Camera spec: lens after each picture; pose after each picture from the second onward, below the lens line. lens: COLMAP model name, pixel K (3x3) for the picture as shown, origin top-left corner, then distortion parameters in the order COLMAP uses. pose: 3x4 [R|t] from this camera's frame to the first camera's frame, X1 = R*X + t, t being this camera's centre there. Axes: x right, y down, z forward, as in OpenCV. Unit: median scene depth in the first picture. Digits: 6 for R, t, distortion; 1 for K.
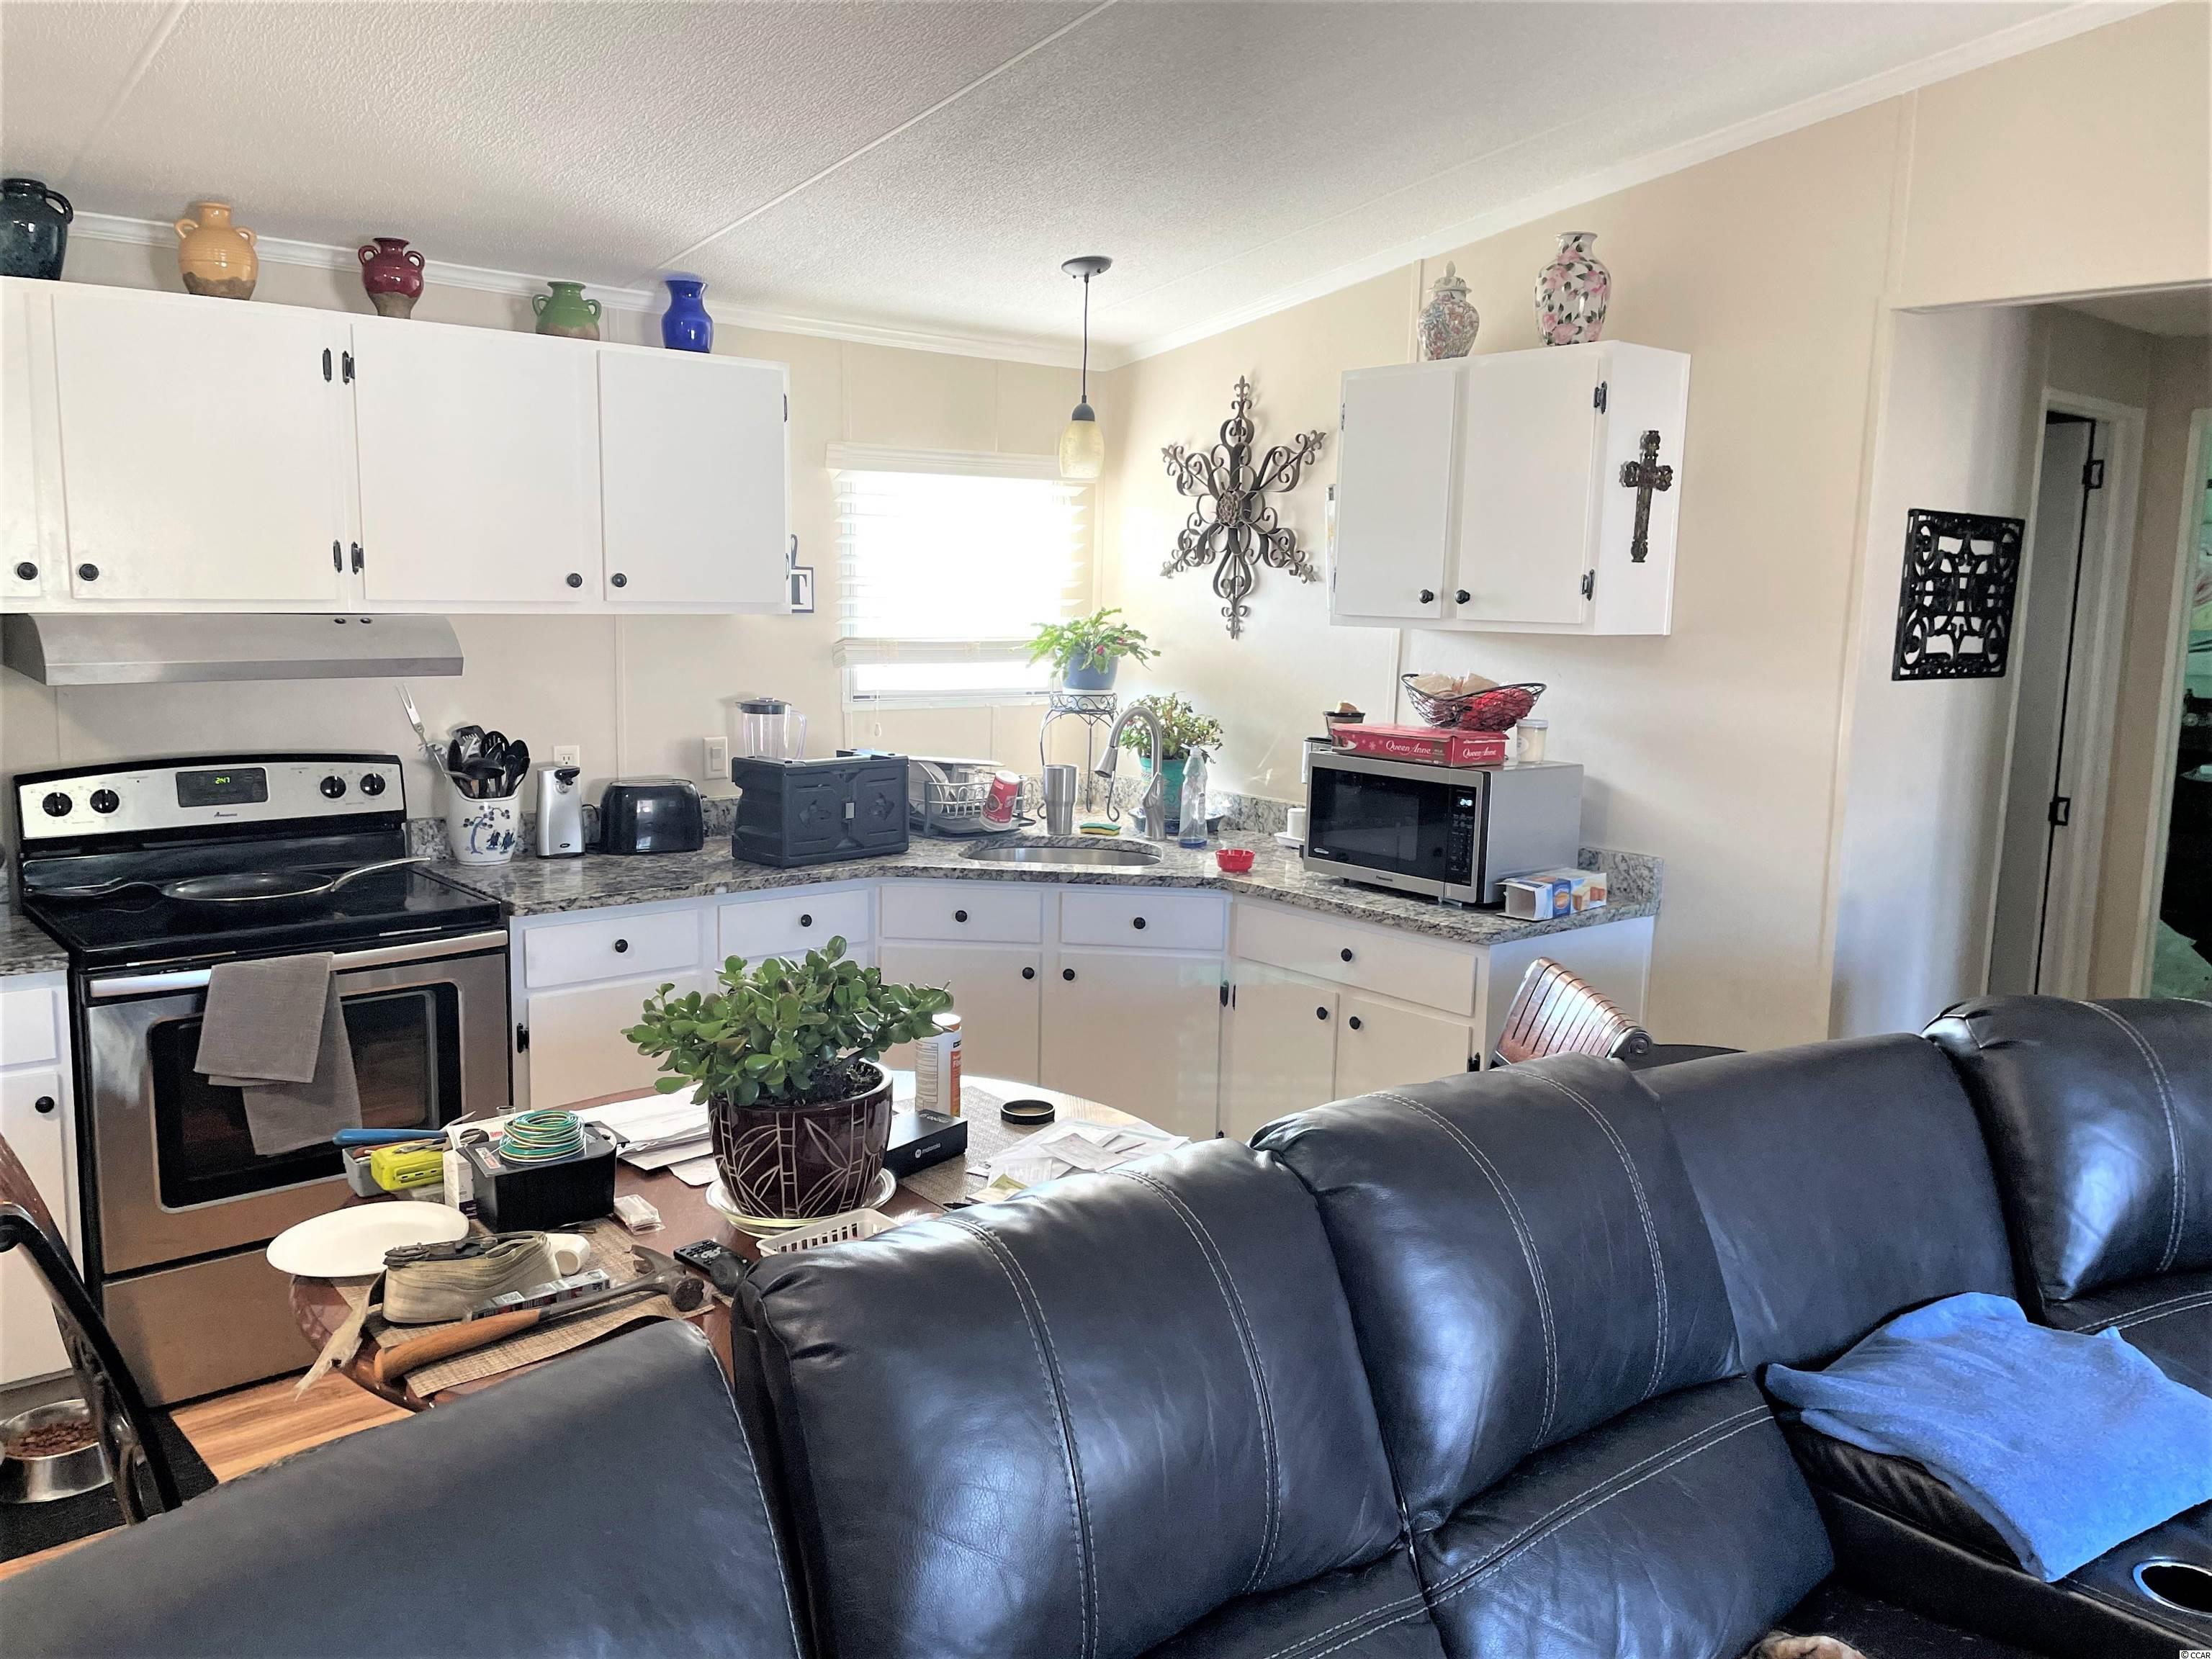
lens RADIAL K [[1657.3, 0, 1109.0], [0, 1657.3, 823.8], [0, 0, 1]] dist [0.081012, -0.106158]
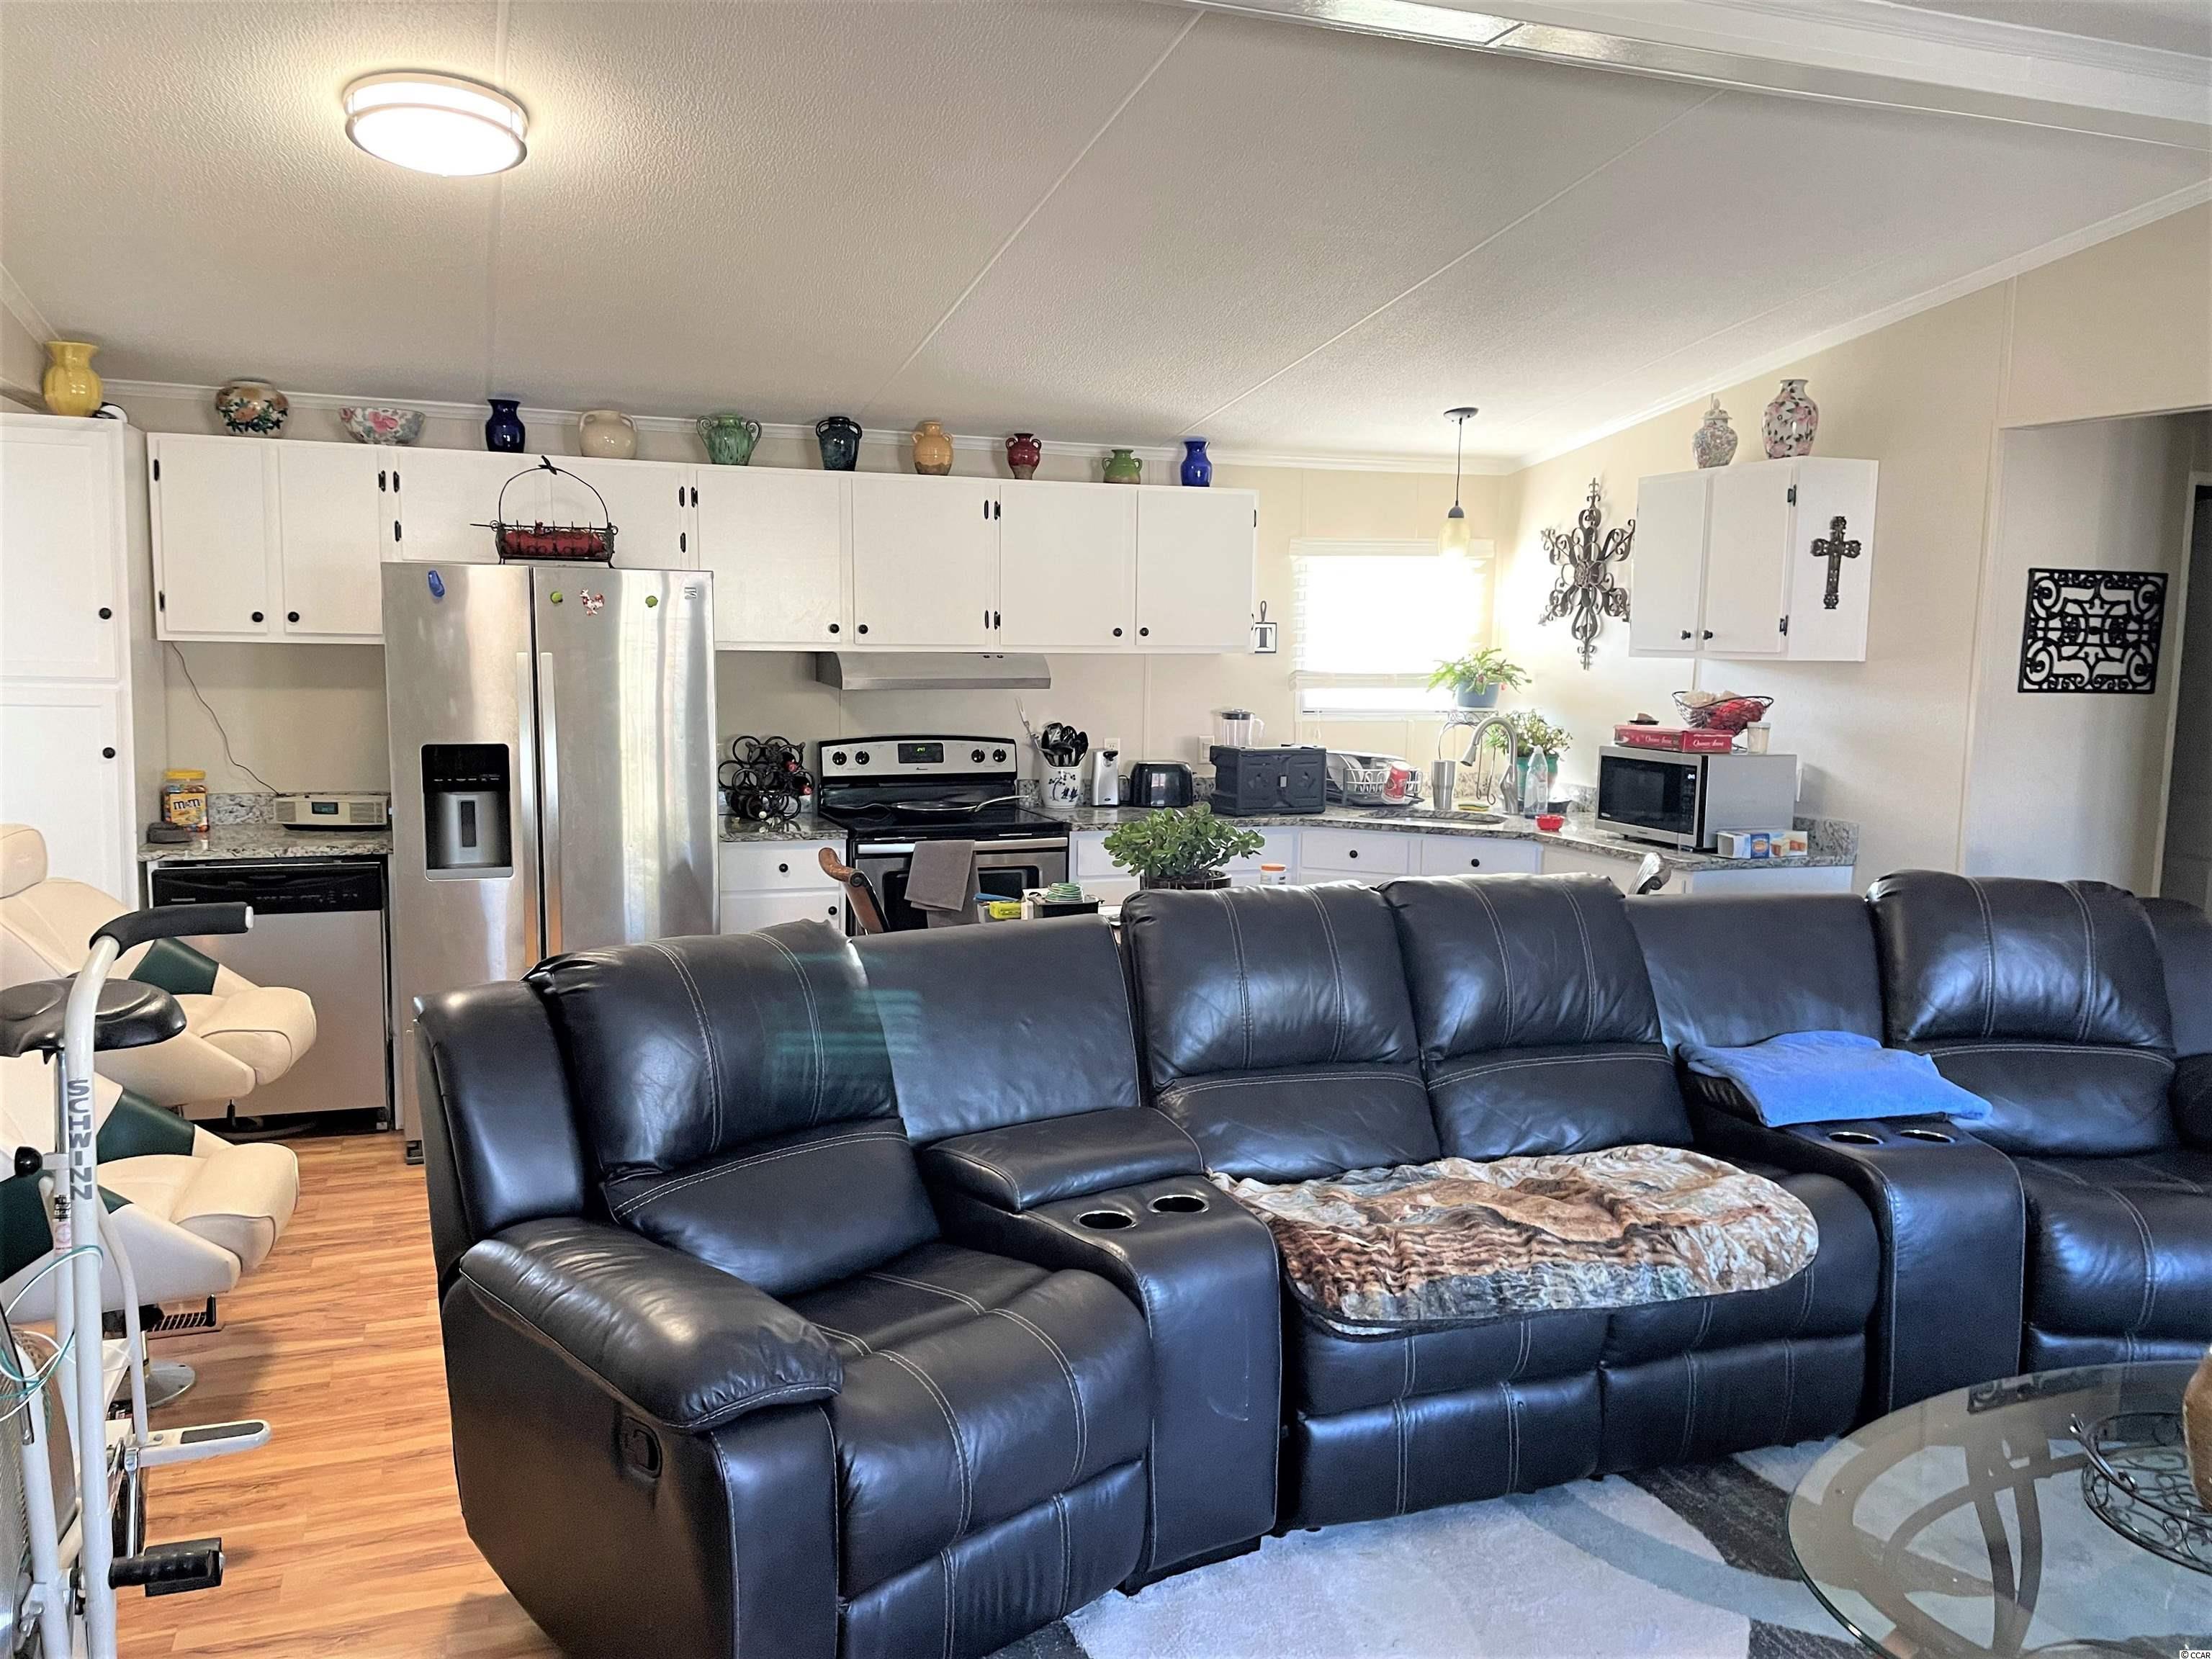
lens RADIAL K [[1657.3, 0, 1107.1], [0, 1657.3, 825.3], [0, 0, 1]] dist [0.081012, -0.106158]
pose [[0.938977, 0.029900, -0.342678, 0.233531], [-0.041997, 0.998727, -0.027932, 0.089054], [0.341406, 0.040619, 0.939038, -0.519551]]
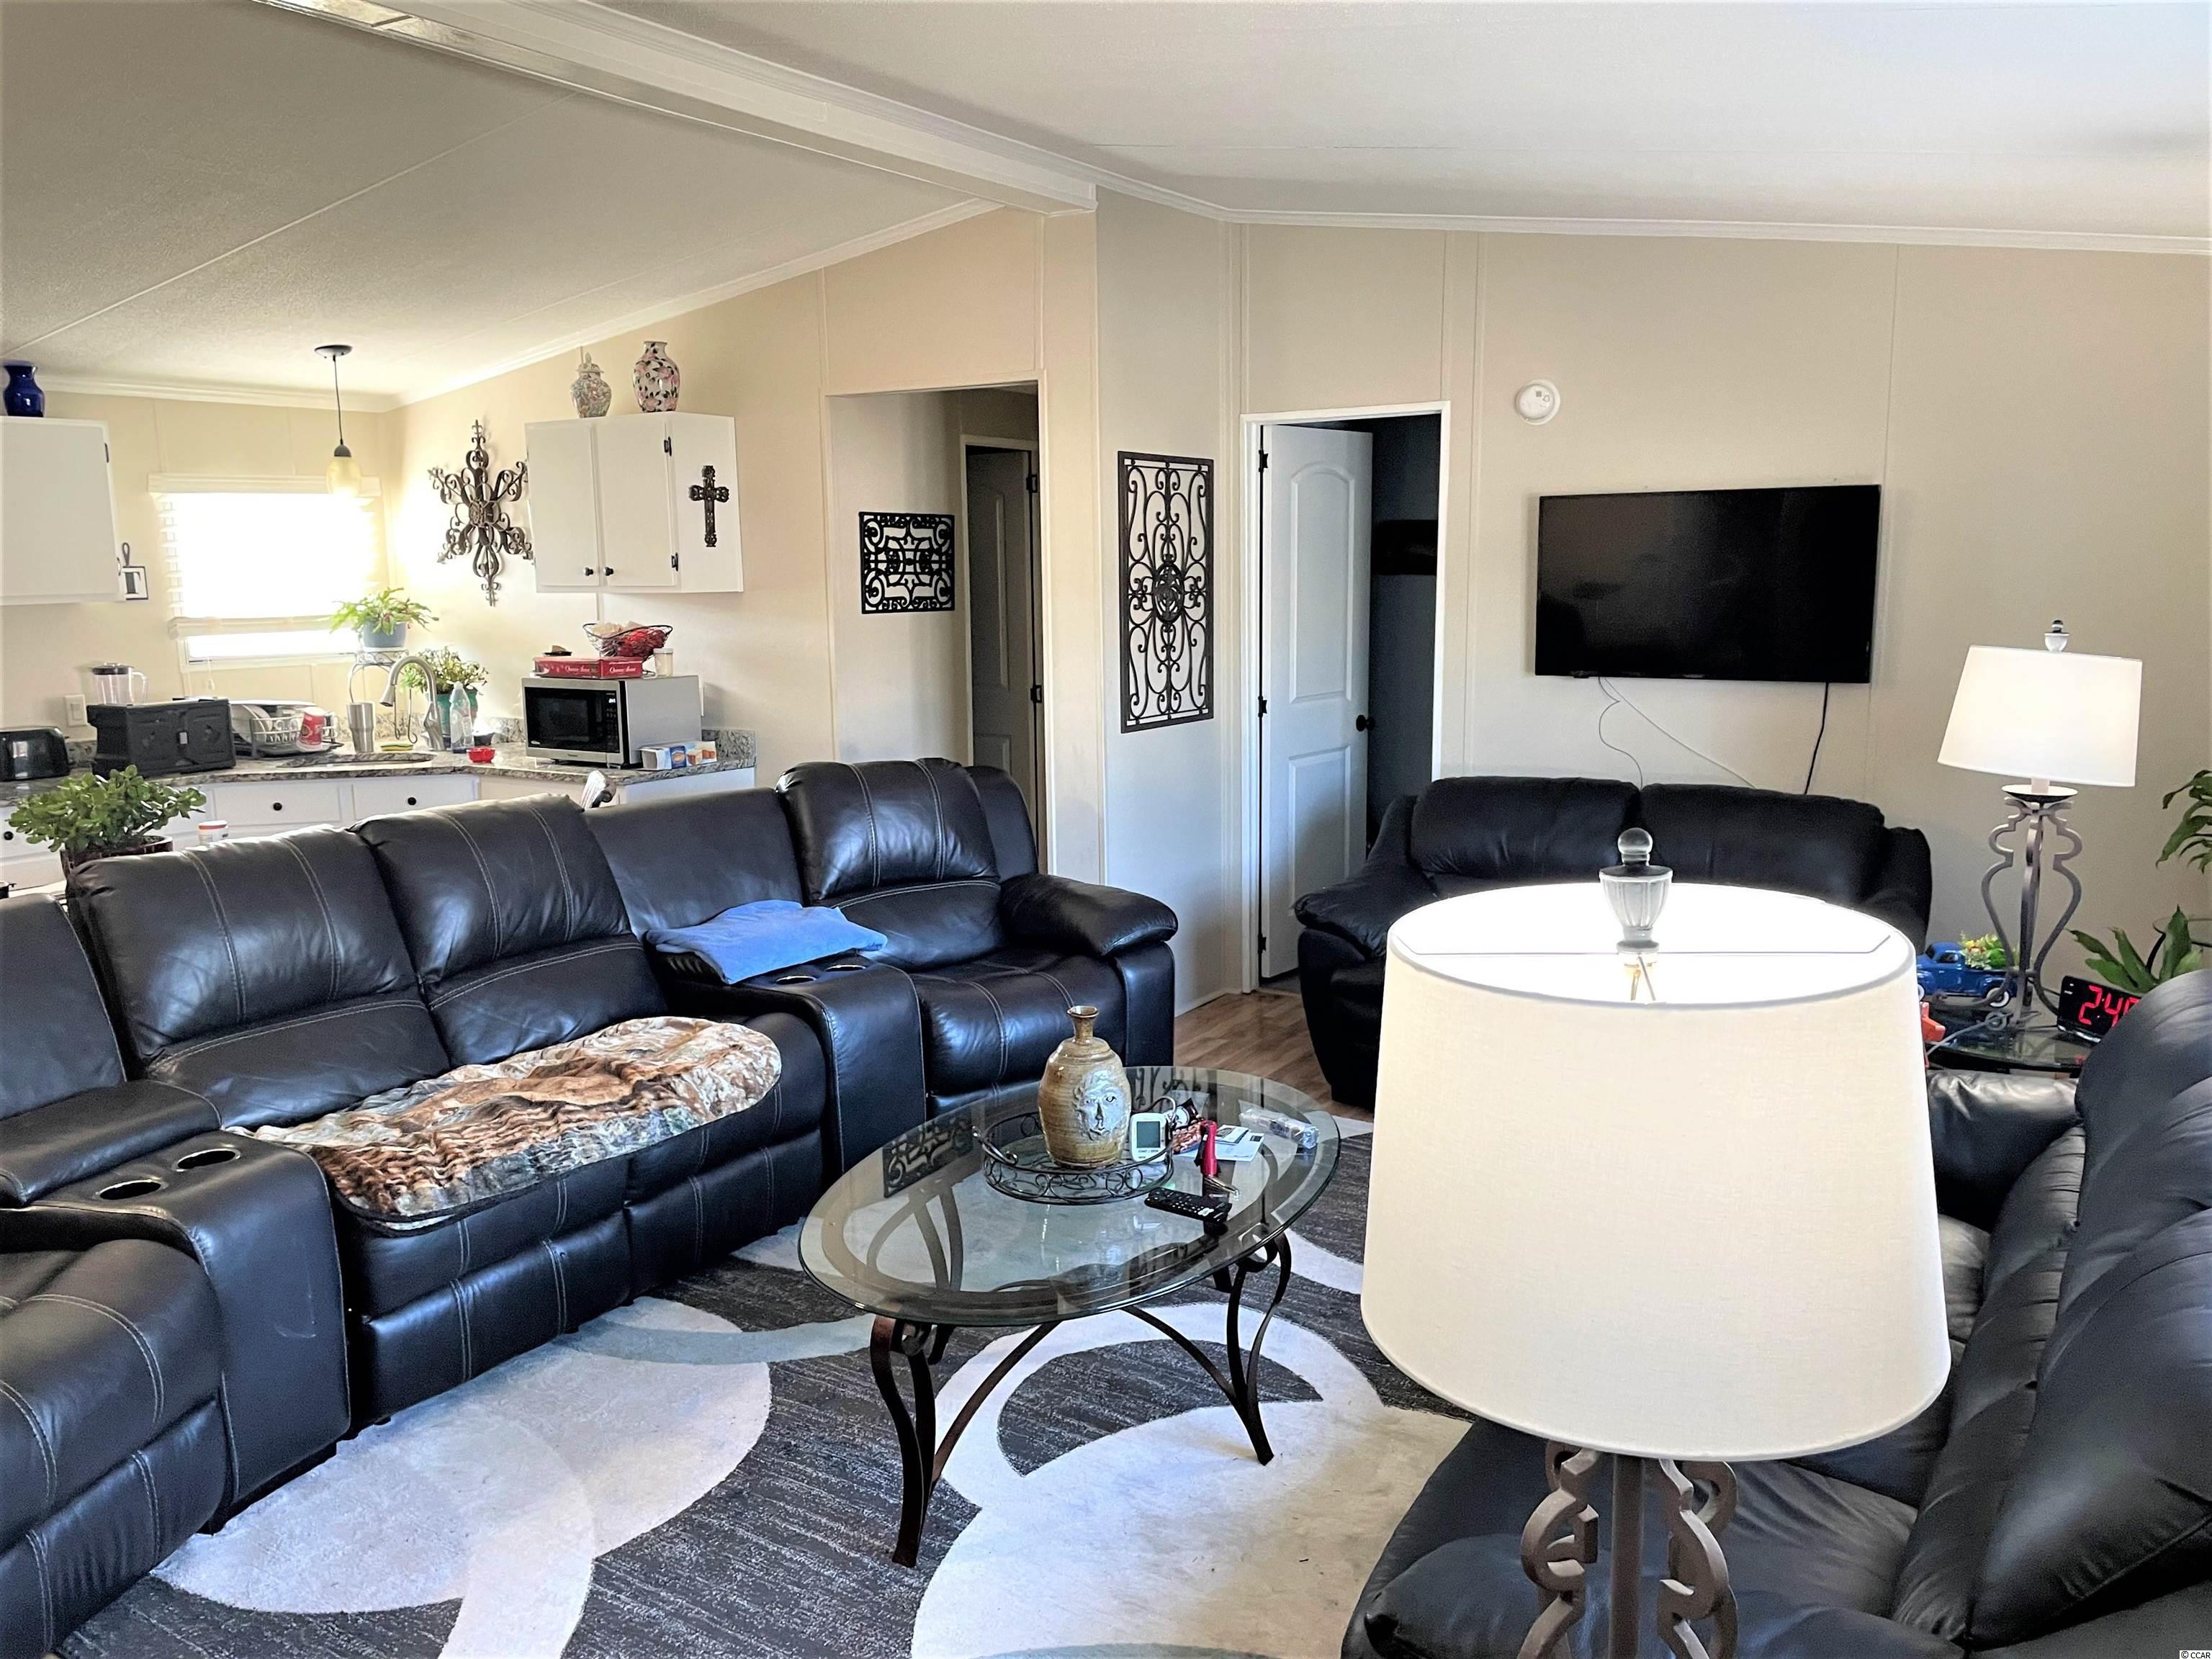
lens RADIAL K [[1657.3, 0, 1094.3], [0, 1657.3, 829.0], [0, 0, 1]] dist [0.081012, -0.106158]
pose [[0.955732, -0.082780, 0.282353, 0.192056], [0.077875, 0.996554, 0.028568, 0.097877], [-0.283745, -0.005315, 0.958885, -0.651918]]
